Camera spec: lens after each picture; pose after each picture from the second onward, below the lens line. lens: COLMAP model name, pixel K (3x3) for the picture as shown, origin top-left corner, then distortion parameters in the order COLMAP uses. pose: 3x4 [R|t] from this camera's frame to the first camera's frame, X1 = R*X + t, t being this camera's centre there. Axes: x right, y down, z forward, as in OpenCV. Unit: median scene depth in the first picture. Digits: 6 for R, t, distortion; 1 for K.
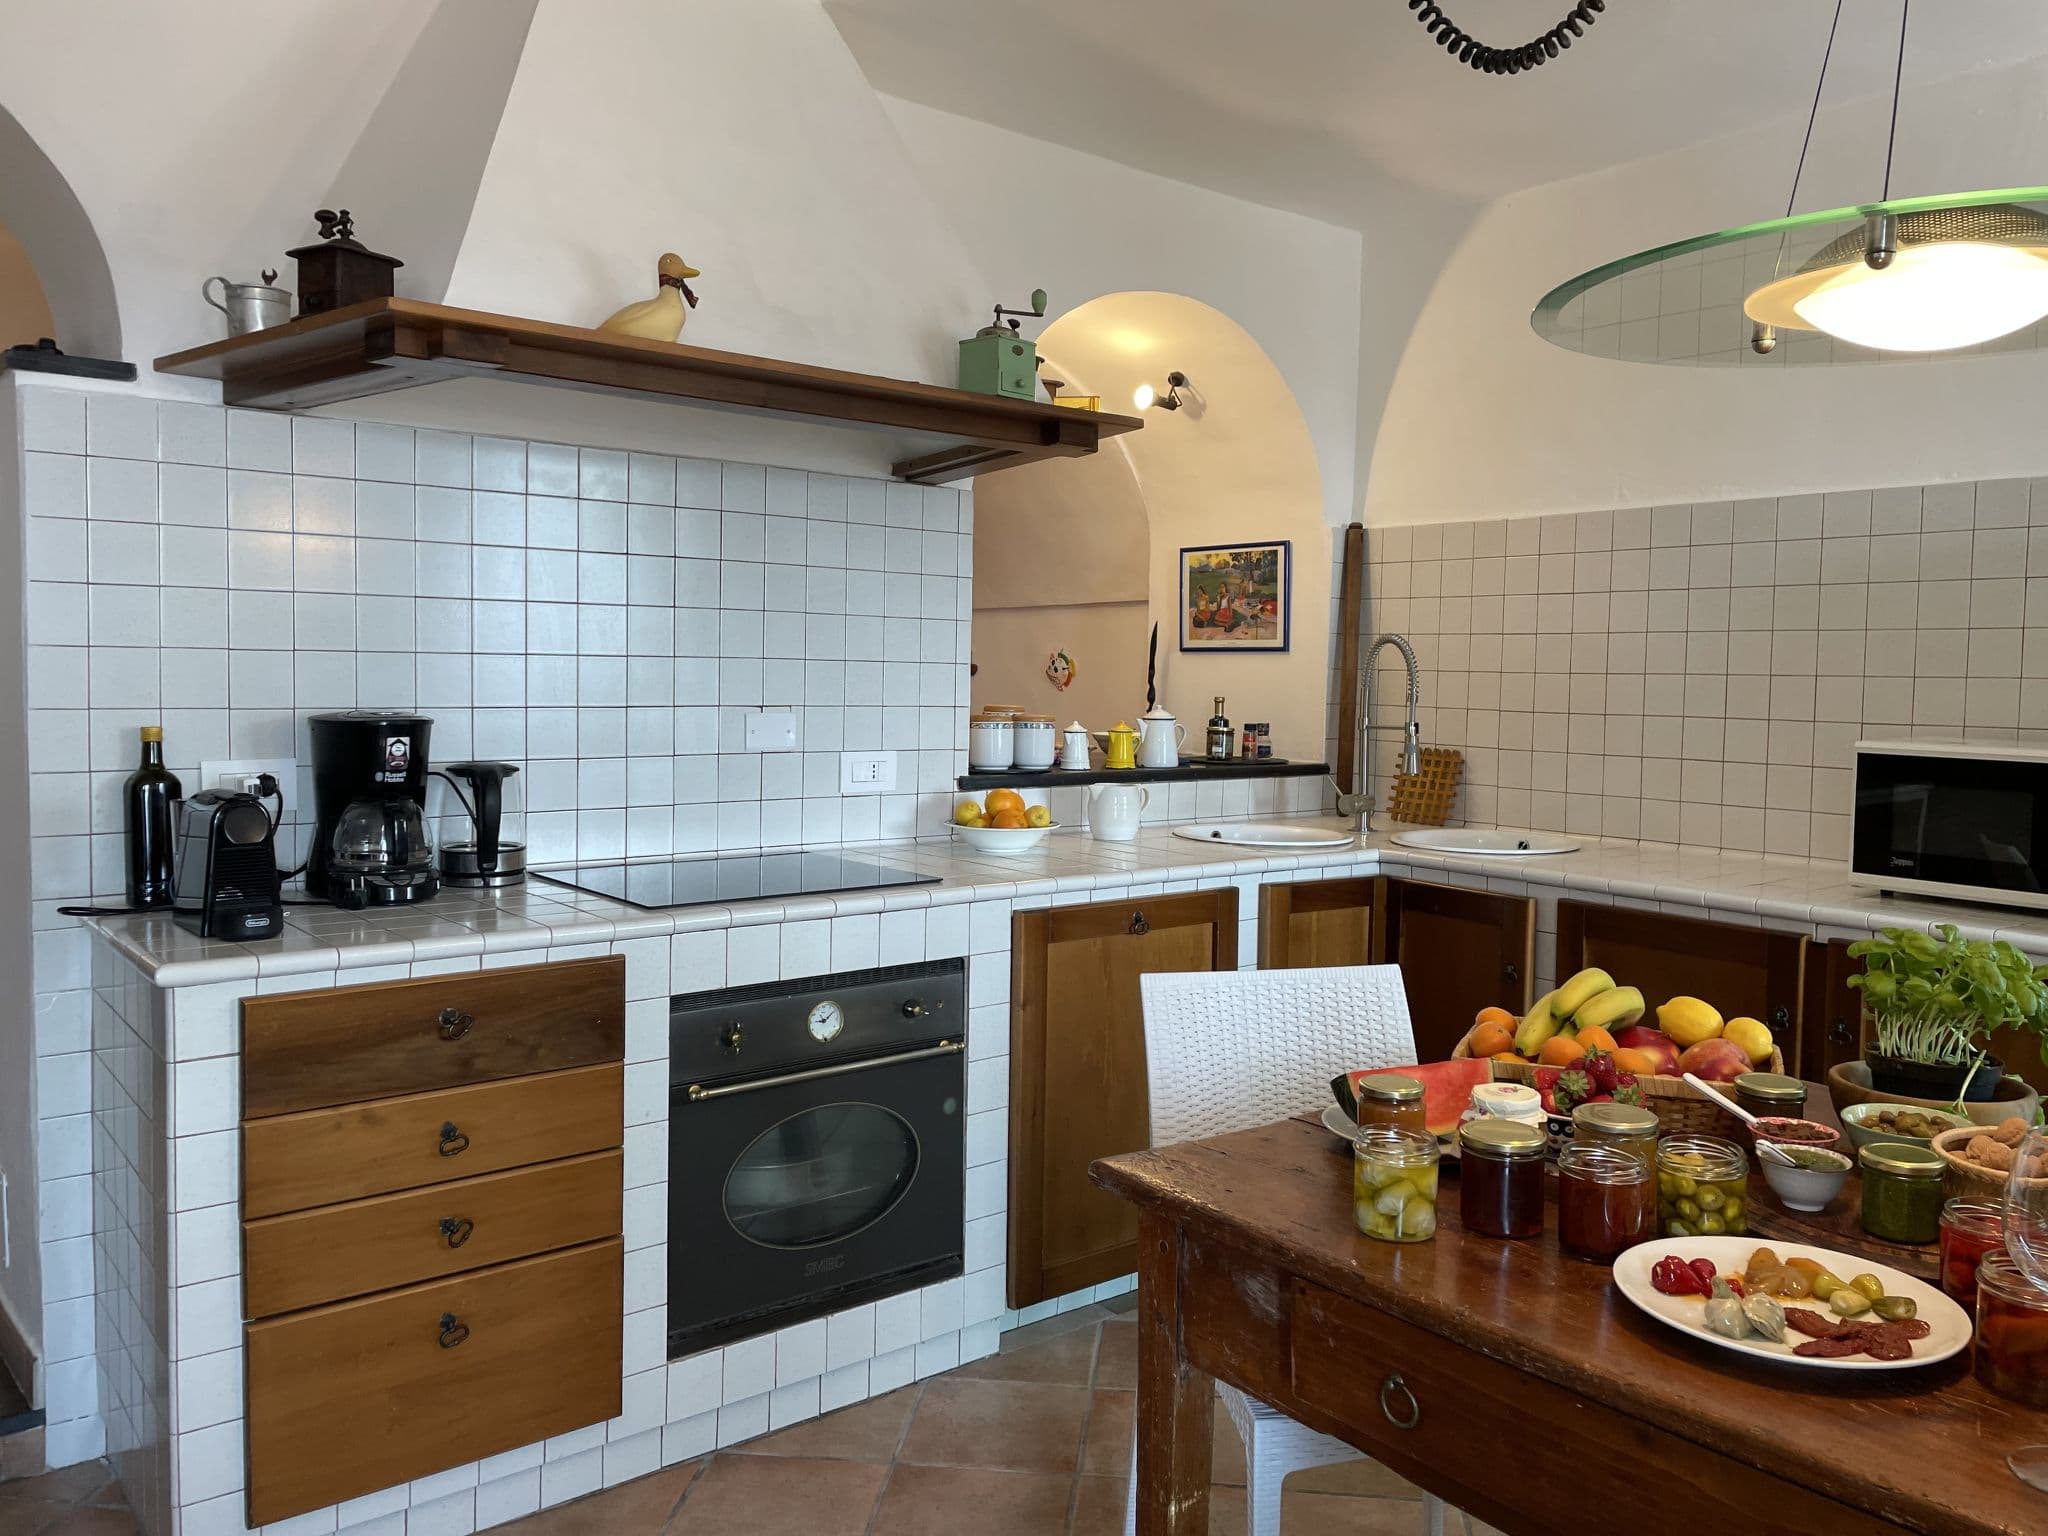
lens RADIAL K [[1527.0, 0, 1031.1], [0, 1527.0, 743.2], [0, 0, 1]] dist [0.084913, -0.102029]
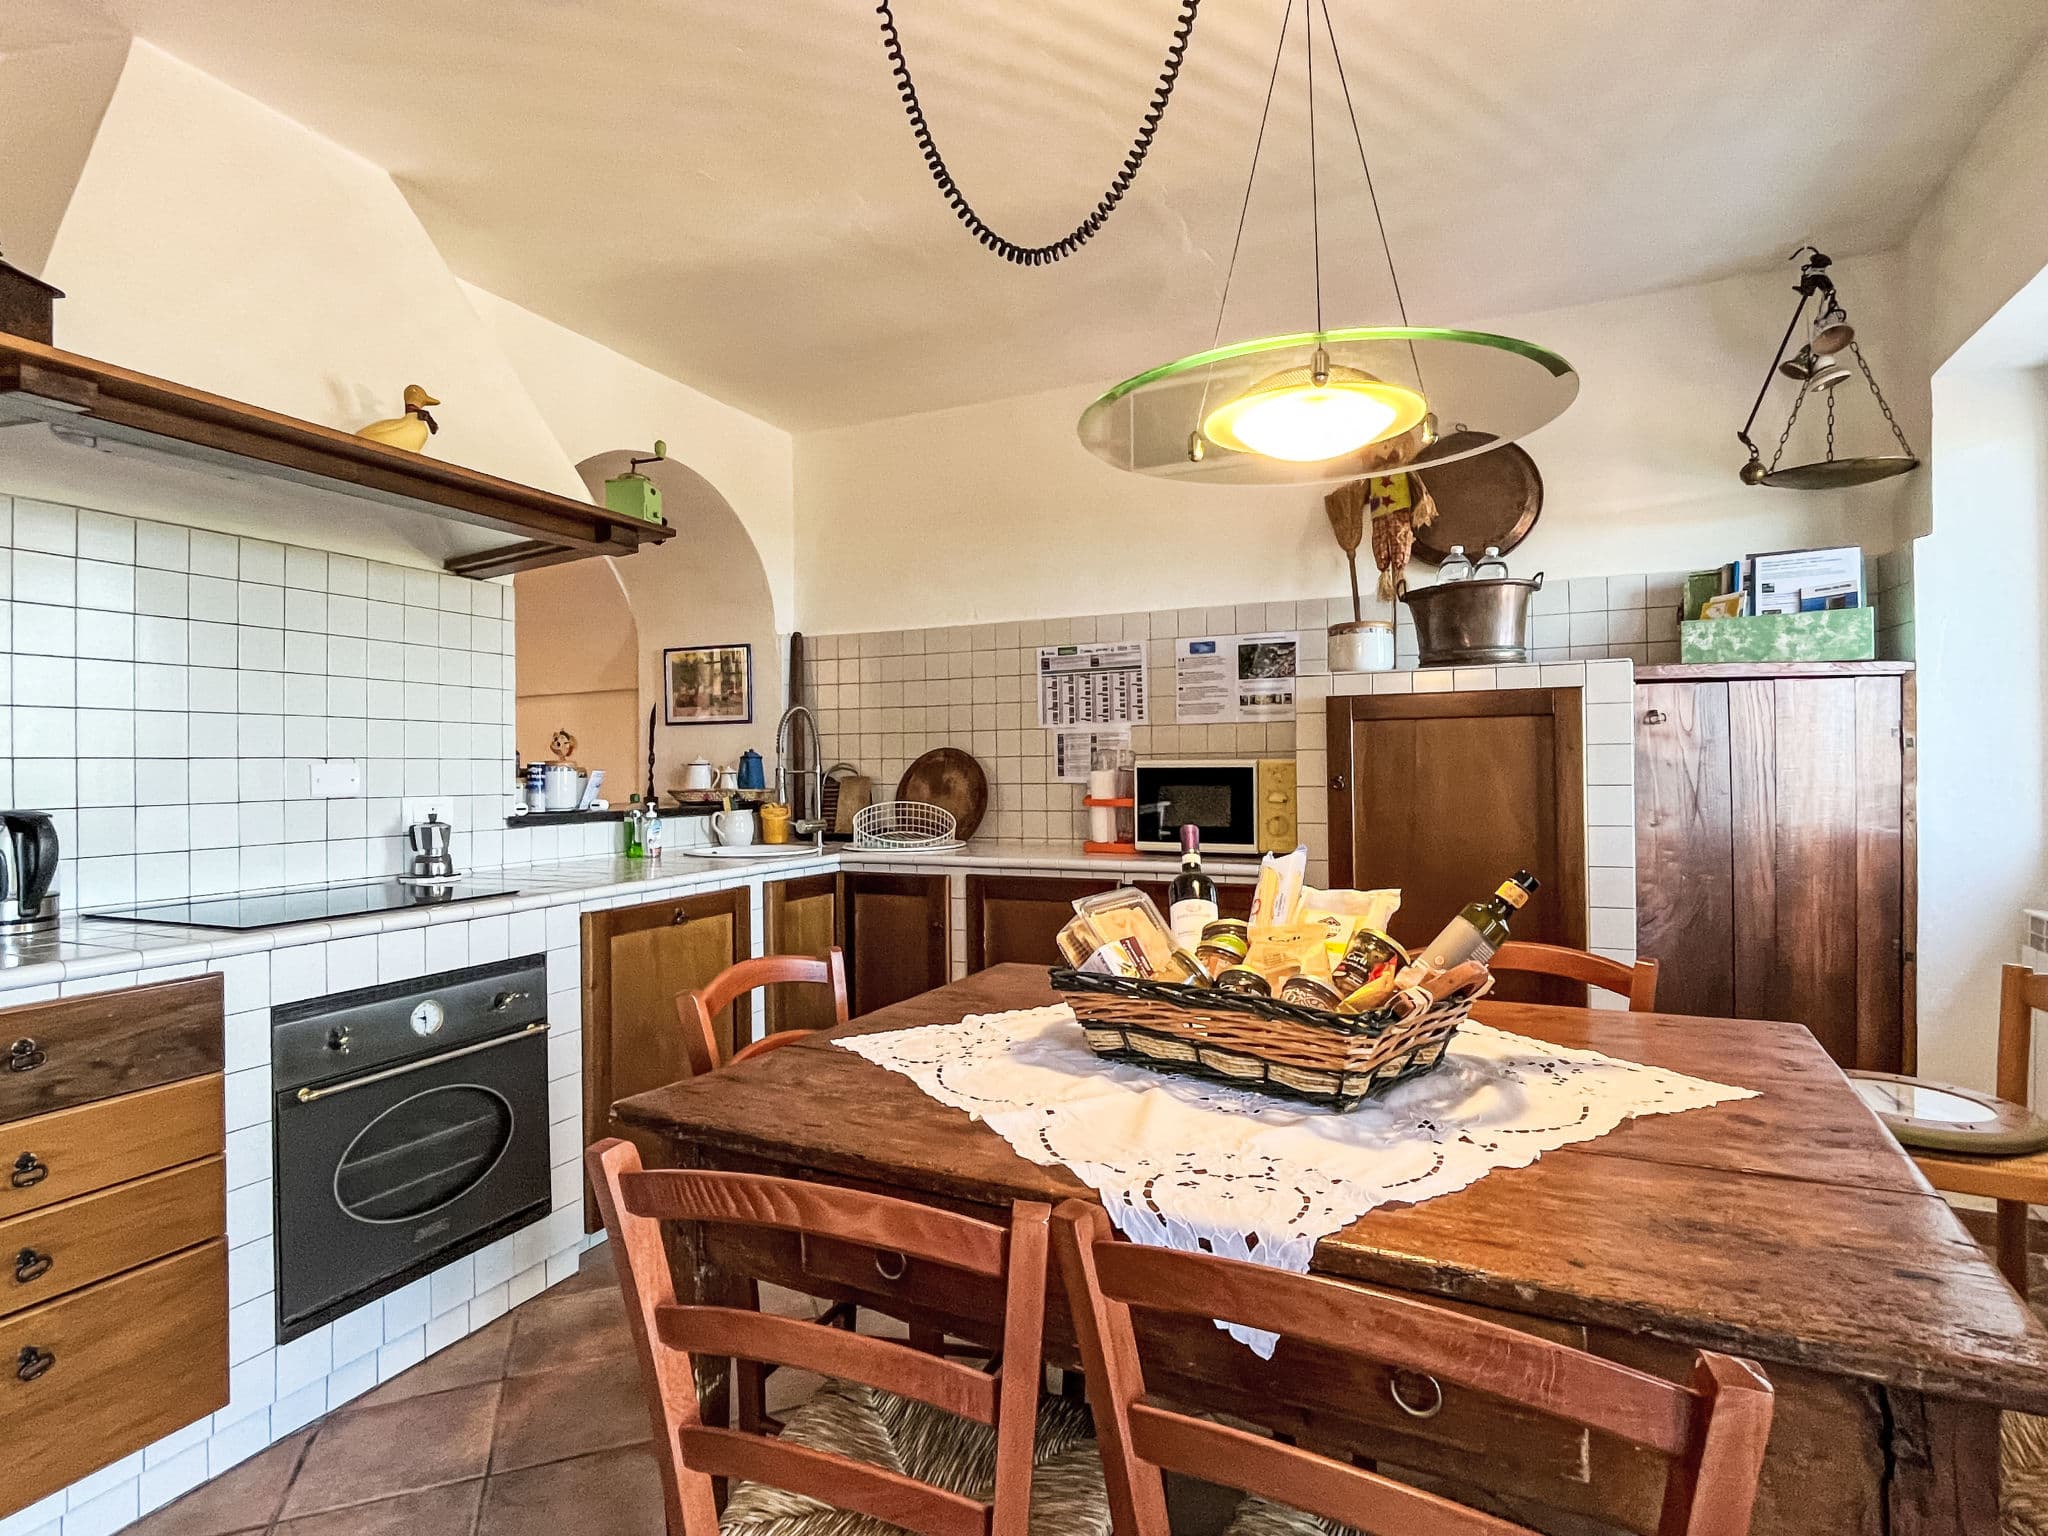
lens RADIAL K [[1052.2, 0, 1013.4], [0, 1052.2, 763.5], [0, 0, 1]] dist [-0.001253, -0.001341]
pose [[0.890854, -0.024324, 0.453638, -0.092239], [0.047102, 0.998129, -0.038979, 0.042652], [-0.451841, 0.056092, 0.890333, 0.079764]]
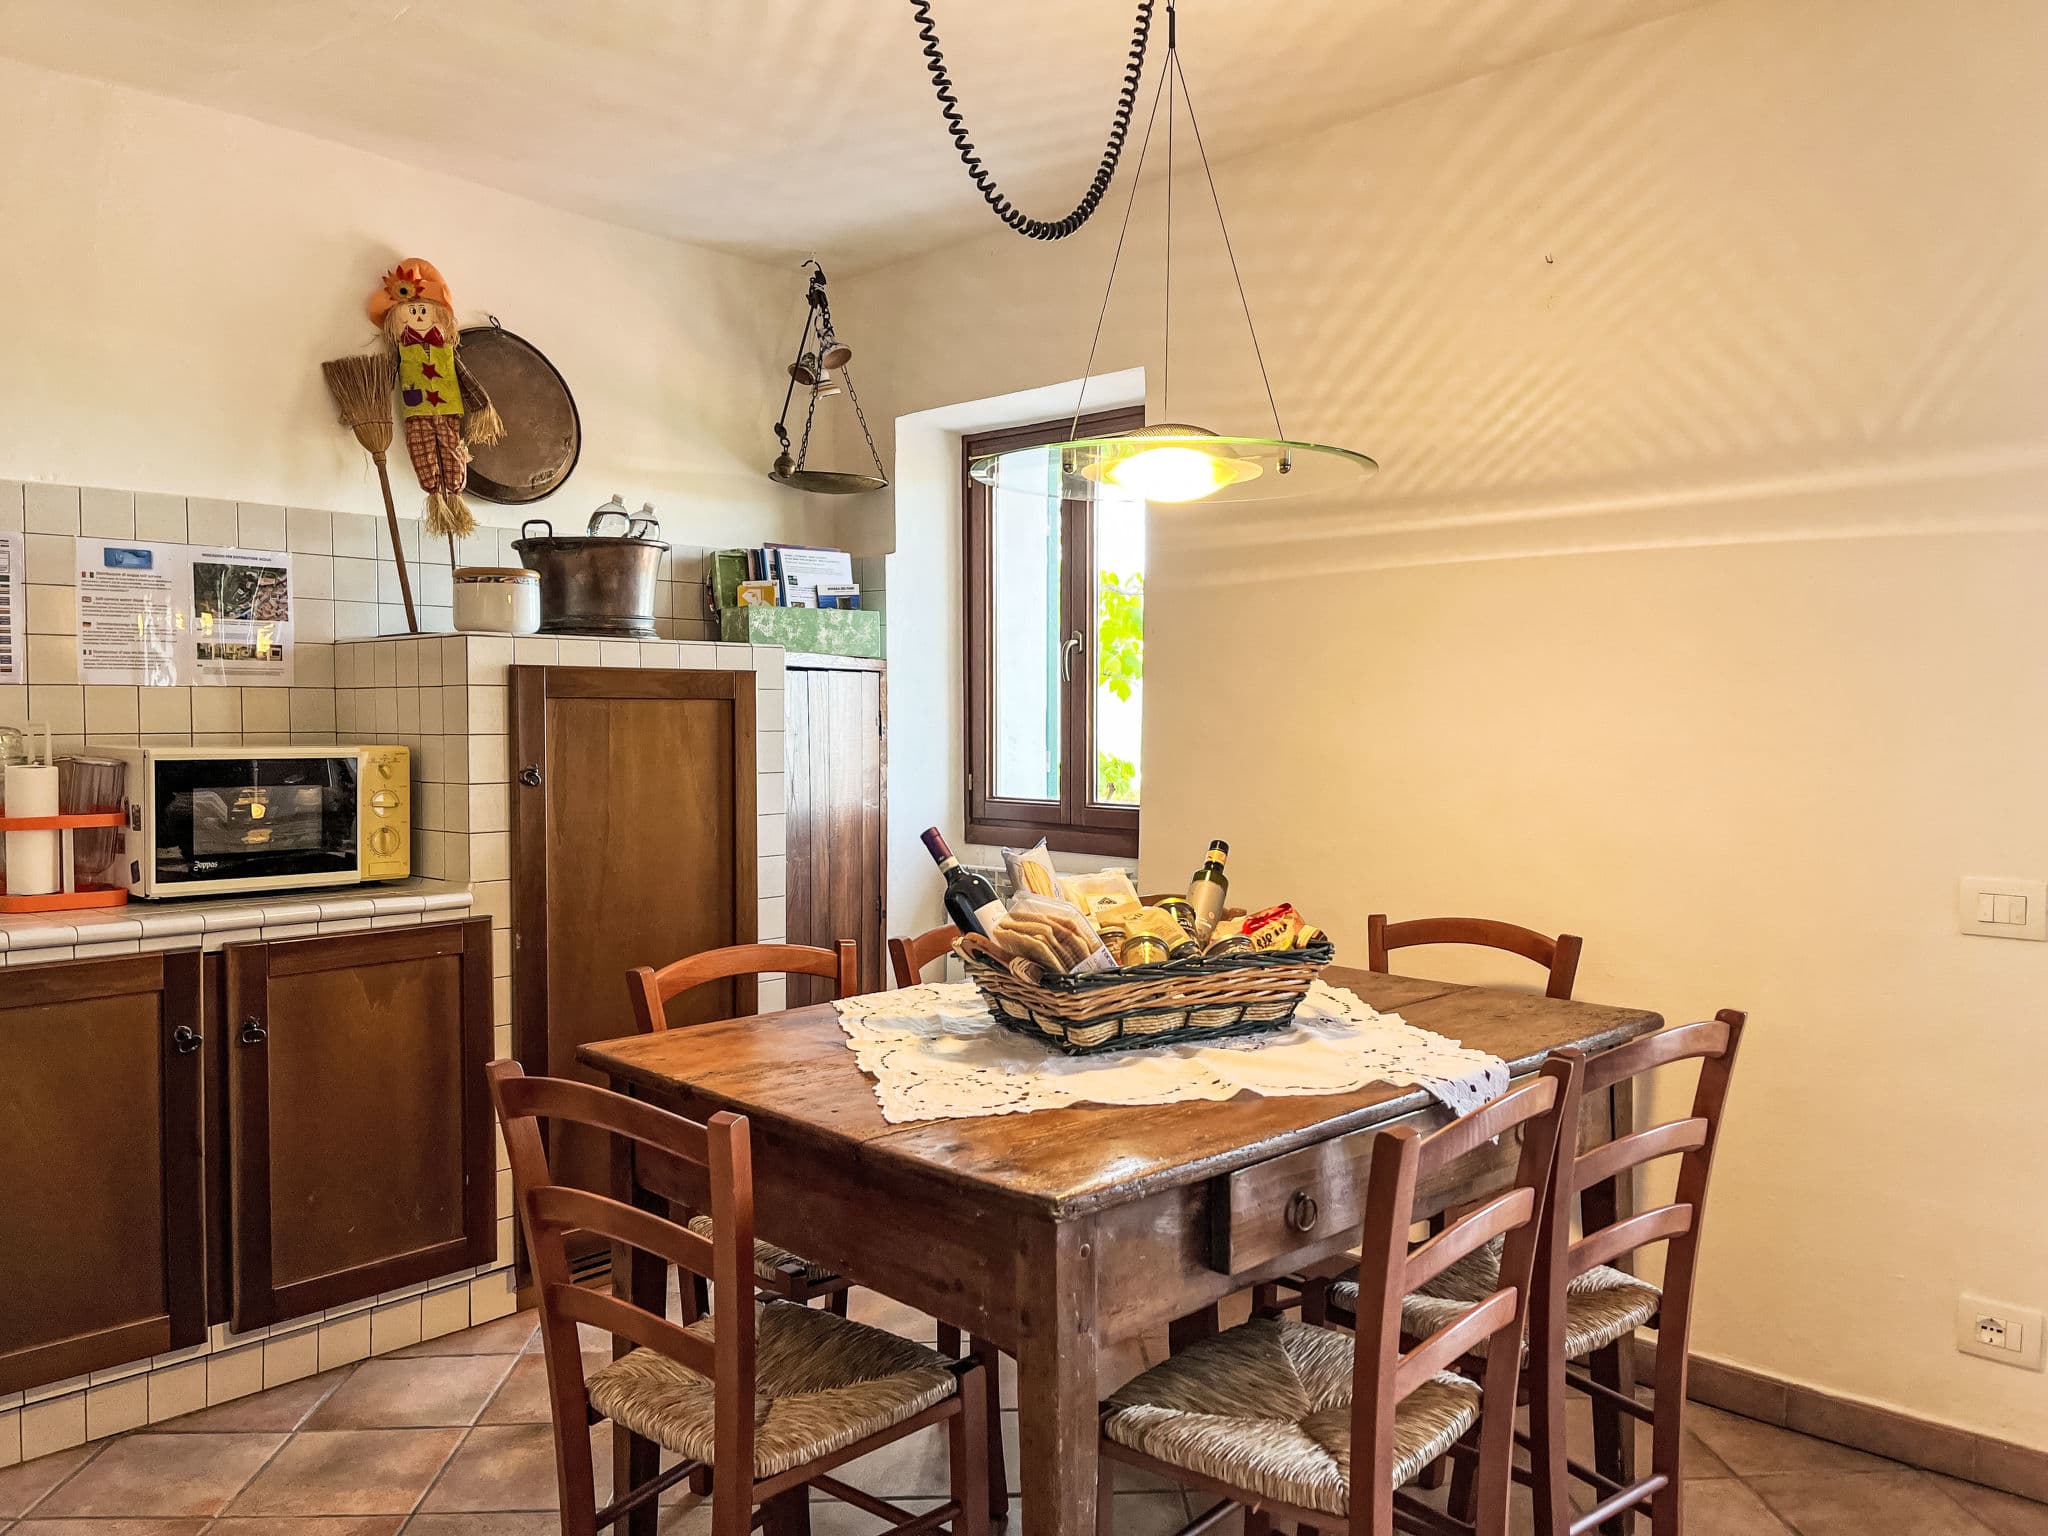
lens RADIAL K [[1568.1, 0, 1023.9], [0, 1568.1, 773.0], [0, 0, 1]] dist [0.040496, -0.042475]
pose [[-0.155026, -0.050358, 0.986626, -0.592392], [0.046842, 0.997202, 0.058258, -0.019858], [-0.986799, 0.055247, -0.152233, 0.673551]]
